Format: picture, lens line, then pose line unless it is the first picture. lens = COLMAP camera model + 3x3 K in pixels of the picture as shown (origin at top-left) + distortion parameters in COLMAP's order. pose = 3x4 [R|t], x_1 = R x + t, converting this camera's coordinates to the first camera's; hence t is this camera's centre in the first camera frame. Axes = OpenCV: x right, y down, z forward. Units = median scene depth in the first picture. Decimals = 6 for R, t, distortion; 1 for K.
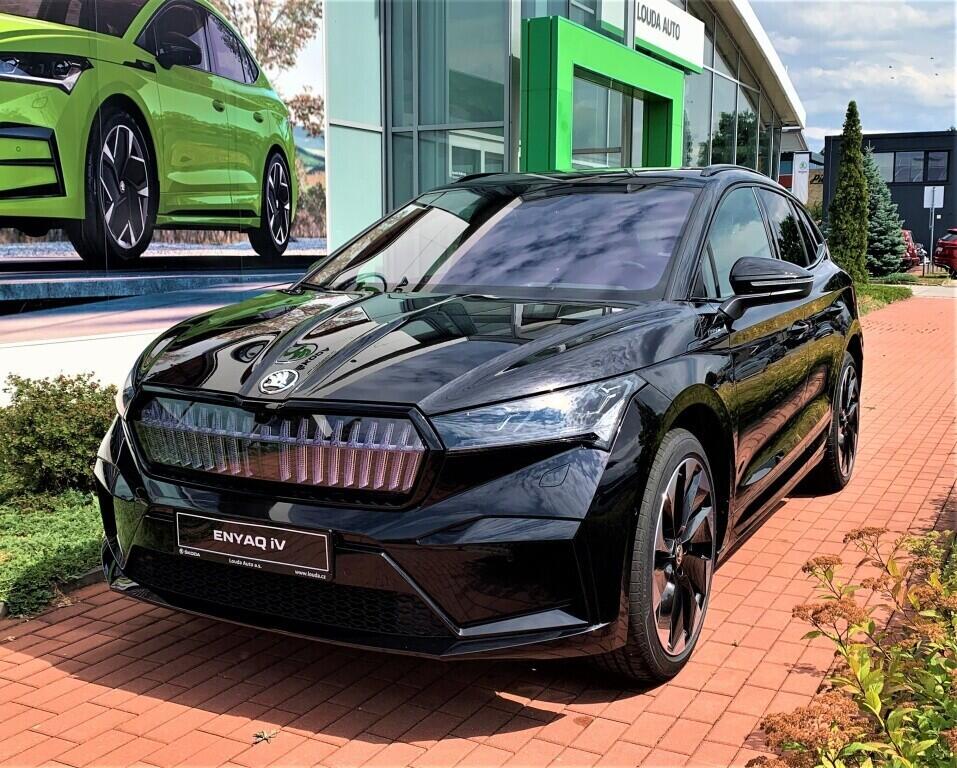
lens RADIAL K [[1094.2, 0, 478.5], [0, 1094.2, 384.0], [0, 0, 1]] dist [-0.000831, -0.030183]
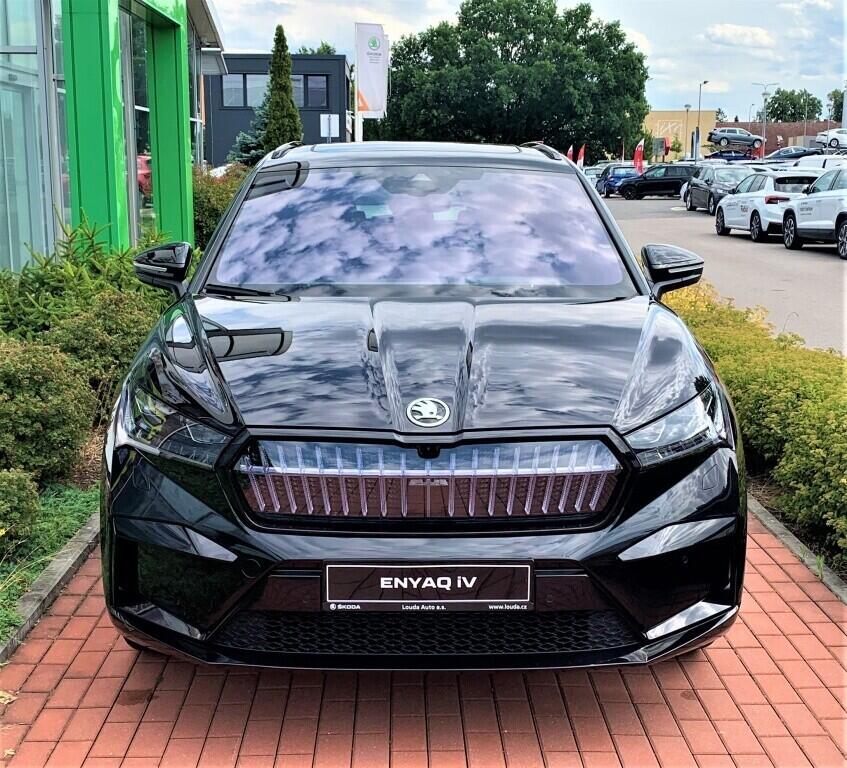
lens RADIAL K [[1168.5, 0, 423.5], [0, 1168.5, 418.4], [0, 0, 1]] dist [0.099051, 0.010815]
pose [[0.872220, -0.098145, 0.479165, -0.664344], [0.057721, 0.993470, 0.098418, -0.094680], [-0.485696, -0.058184, 0.872189, 0.126542]]
